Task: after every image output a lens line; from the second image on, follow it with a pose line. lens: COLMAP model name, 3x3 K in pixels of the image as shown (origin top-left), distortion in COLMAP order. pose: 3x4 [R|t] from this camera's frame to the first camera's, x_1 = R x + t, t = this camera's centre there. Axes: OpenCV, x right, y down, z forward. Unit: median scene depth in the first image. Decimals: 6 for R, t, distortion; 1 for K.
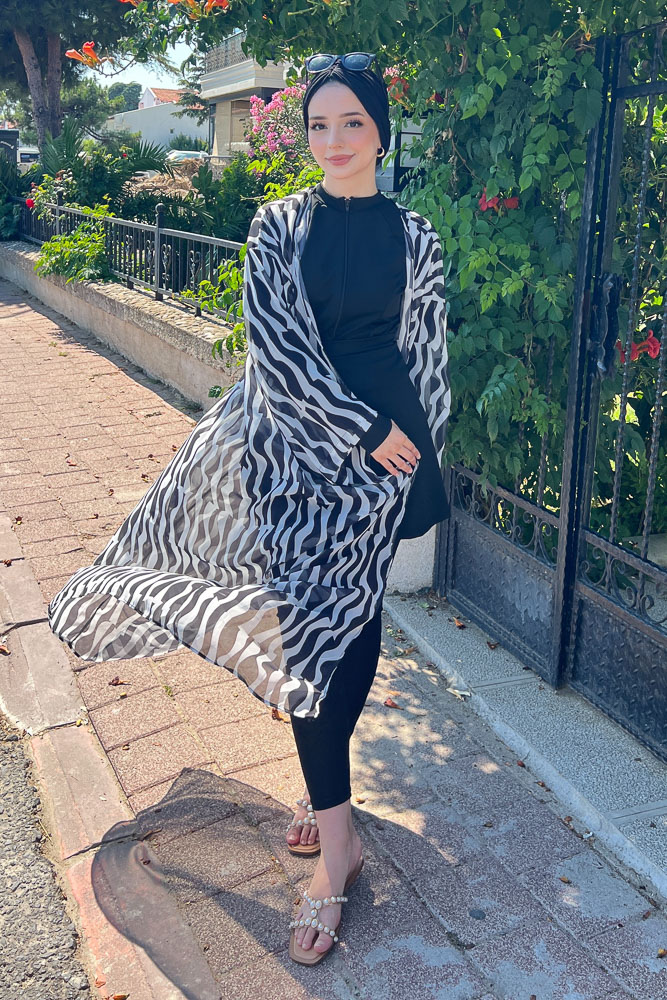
lens RADIAL K [[1034.2, 0, 382.7], [0, 1034.2, 313.2], [0, 0, 1]] dist [0.042916, -0.077731]
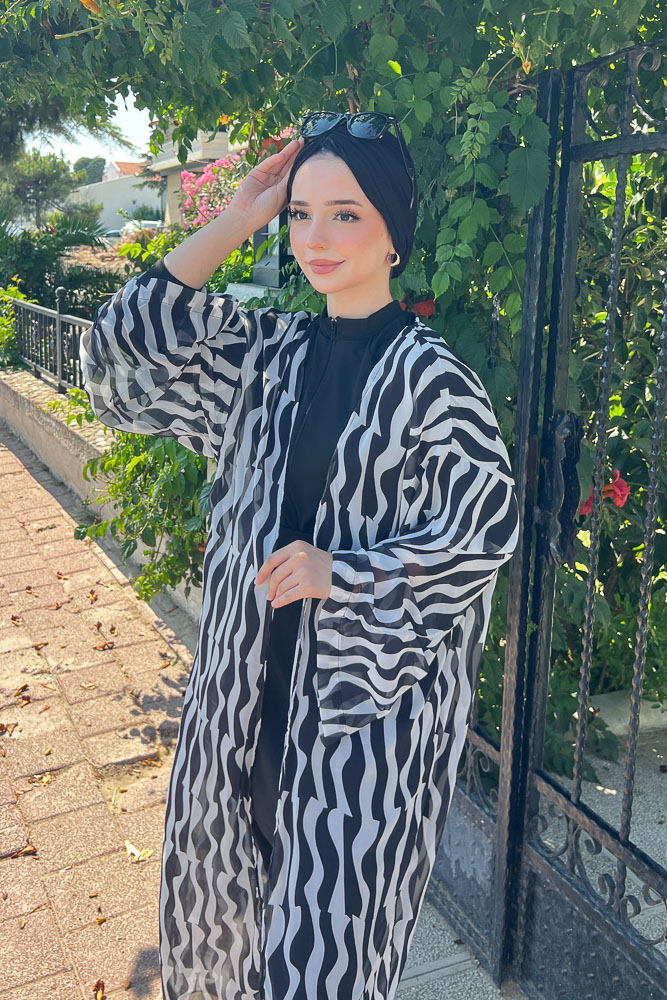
lens RADIAL K [[960.5, 0, 346.9], [0, 960.5, 372.0], [0, 0, 1]] dist [0.017458, -0.029395]
pose [[0.999764, -0.020759, 0.006430, 0.062813], [0.020721, 0.999768, 0.005815, -0.065624], [-0.006550, -0.005681, 0.999962, 0.321869]]
